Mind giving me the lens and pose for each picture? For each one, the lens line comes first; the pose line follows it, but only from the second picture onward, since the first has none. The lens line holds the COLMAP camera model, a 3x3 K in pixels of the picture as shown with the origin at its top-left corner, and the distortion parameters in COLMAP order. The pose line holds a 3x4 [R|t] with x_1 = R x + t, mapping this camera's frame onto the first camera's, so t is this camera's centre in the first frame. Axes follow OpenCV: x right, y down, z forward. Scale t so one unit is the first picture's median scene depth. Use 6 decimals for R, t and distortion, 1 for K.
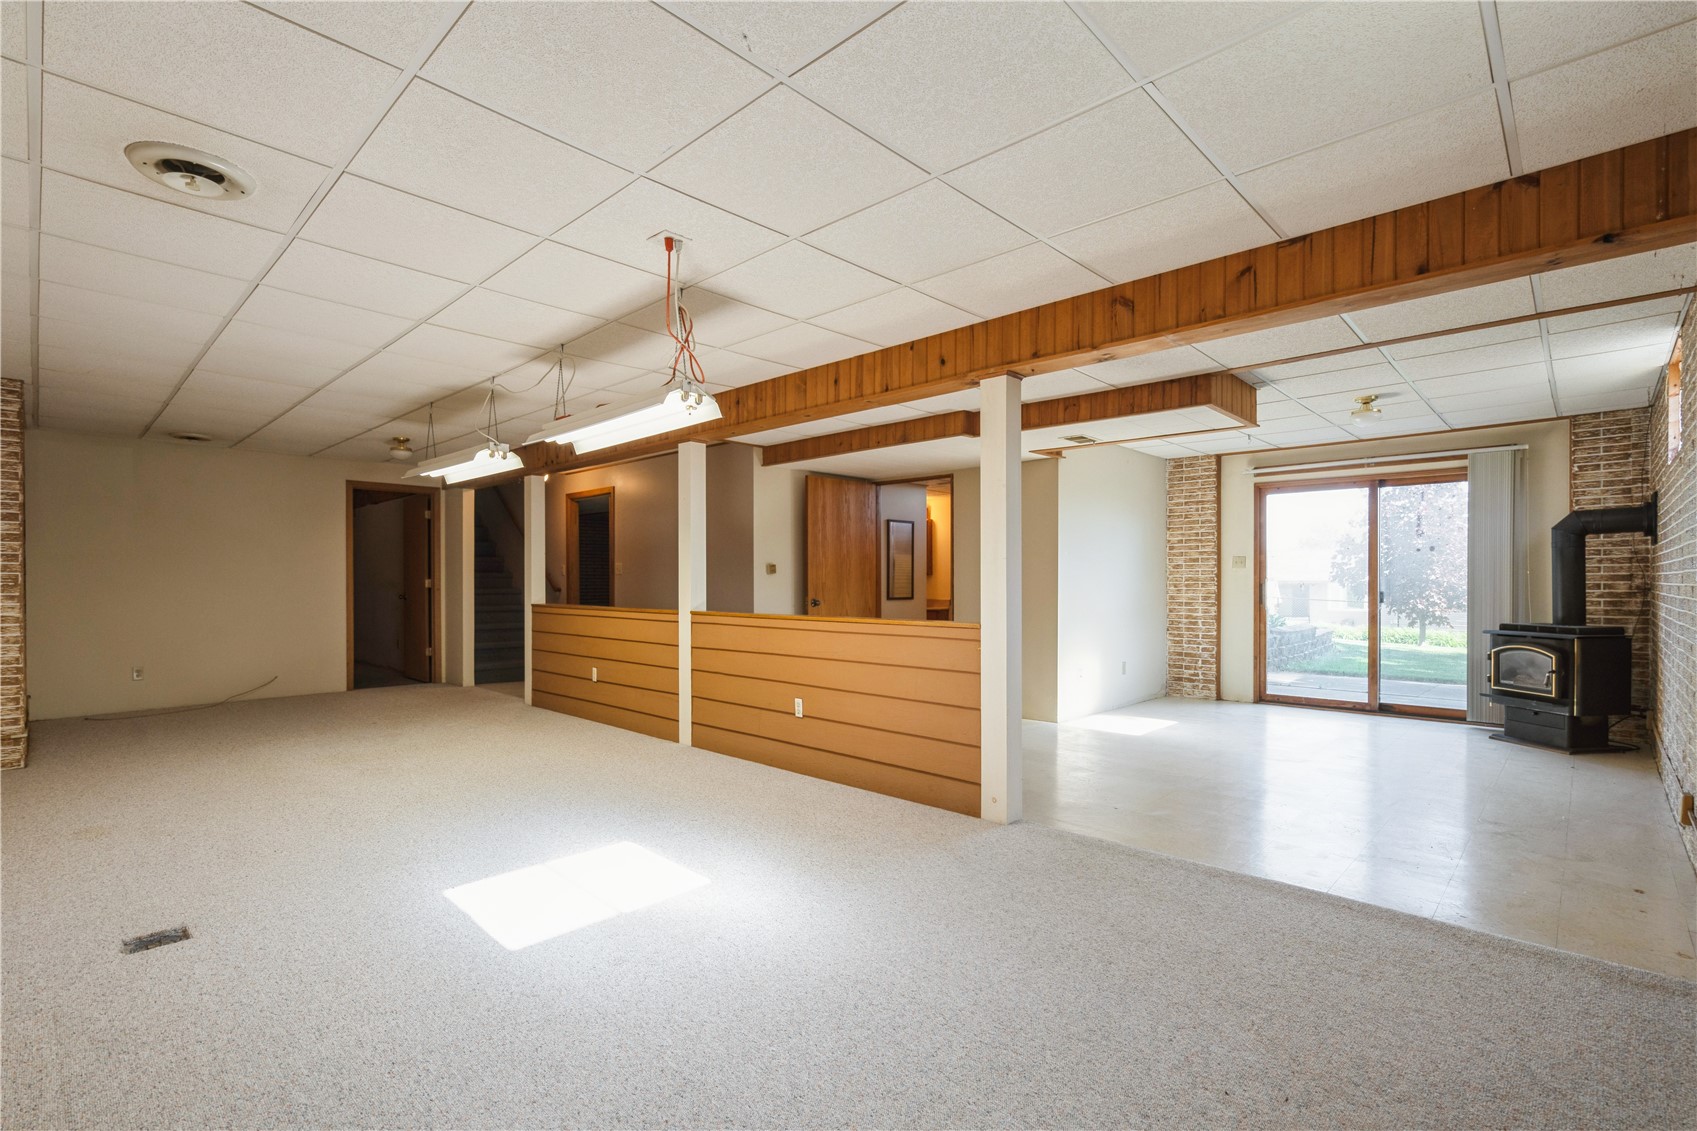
lens RADIAL K [[779.0, 0, 852.8], [0, 779.0, 578.6], [0, 0, 1]] dist [0.001732, -0.000188]
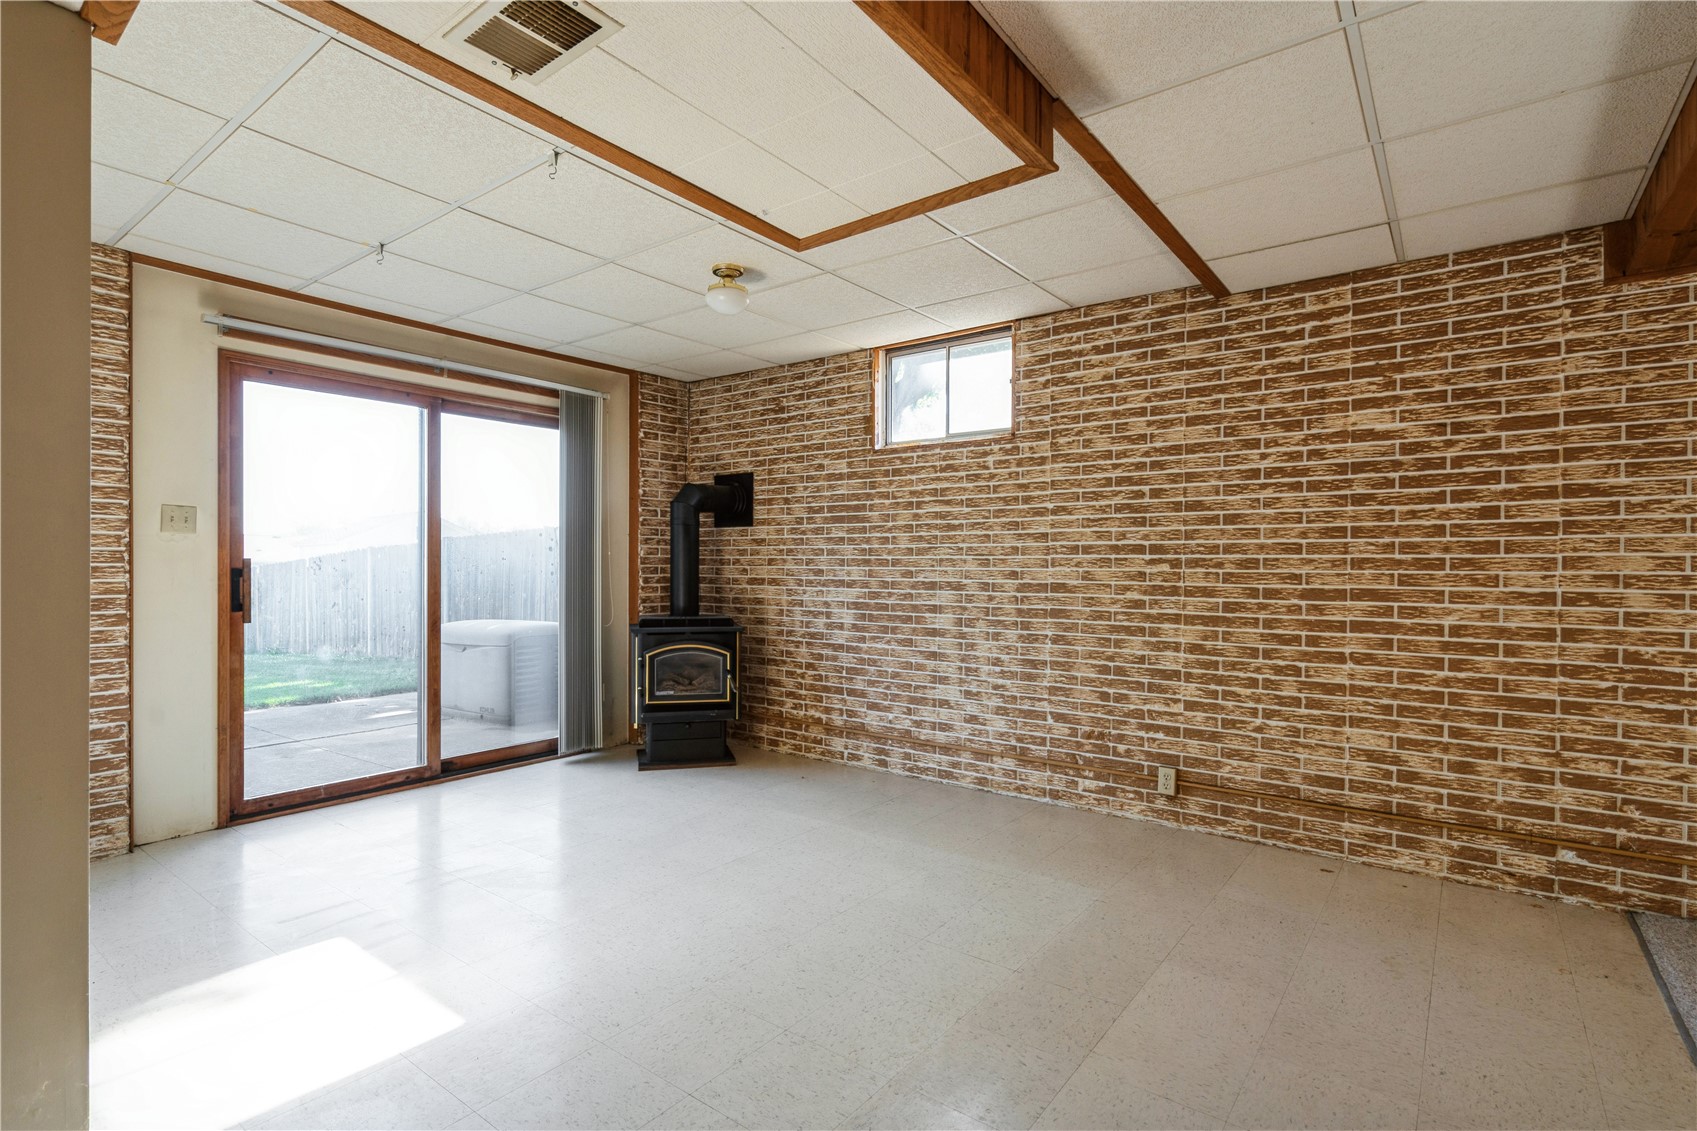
lens RADIAL K [[820.0, 0, 835.0], [0, 820.0, 573.2], [0, 0, 1]] dist [0.001784, 0.000376]
pose [[-0.103846, -0.011082, 0.994532, 0.000532], [-0.008226, 0.999913, 0.010283, 0.001597], [-0.994559, -0.007113, -0.103928, 0.756665]]
